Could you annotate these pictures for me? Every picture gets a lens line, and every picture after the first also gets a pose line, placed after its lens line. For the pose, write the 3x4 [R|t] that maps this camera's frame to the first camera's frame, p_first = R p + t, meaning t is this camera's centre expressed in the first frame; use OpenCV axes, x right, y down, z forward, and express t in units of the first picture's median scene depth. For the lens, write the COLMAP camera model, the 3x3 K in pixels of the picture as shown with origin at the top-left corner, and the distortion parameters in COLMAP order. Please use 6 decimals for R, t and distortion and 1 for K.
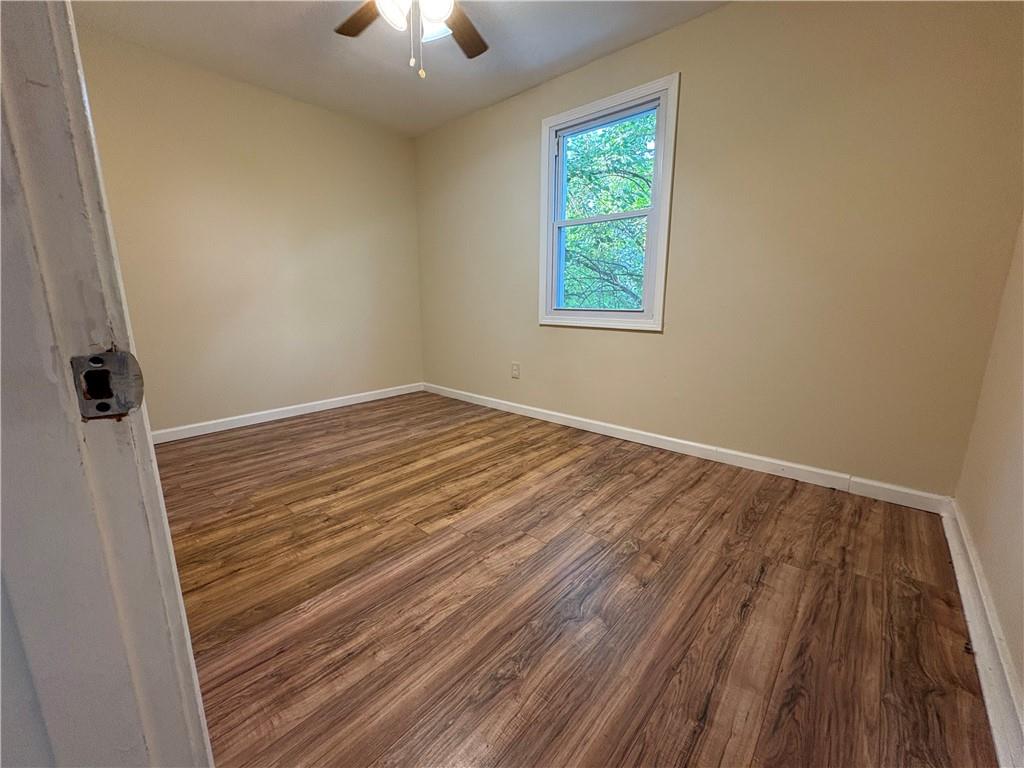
lens RADIAL K [[407.6, 0, 512.3], [0, 407.6, 386.4], [0, 0, 1]] dist [0.002559, 0.000435]
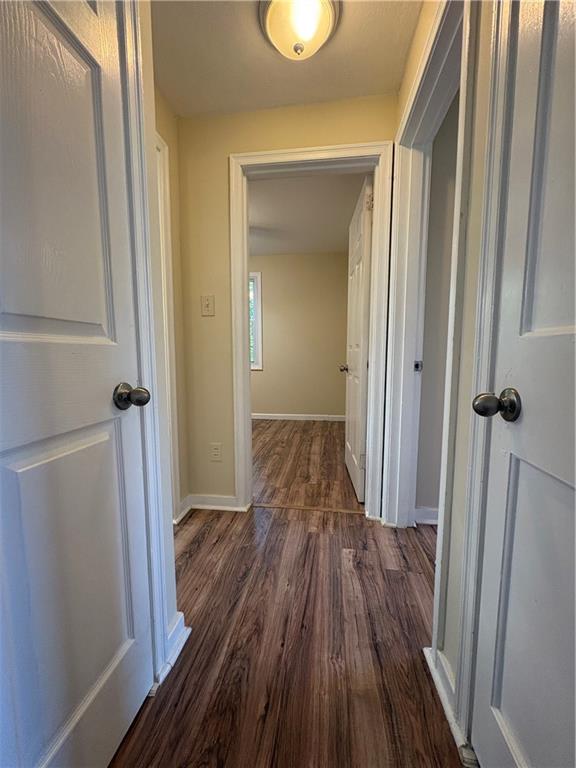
lens RADIAL K [[305.7, 0, 288.5], [0, 305.7, 384.8], [0, 0, 1]] dist [0.002559, 0.000435]
pose [[0.827753, -0.056819, 0.558209, -0.773591], [0.117675, 0.990314, -0.073695, 0.155408], [-0.548615, 0.126688, 0.826421, -0.854396]]
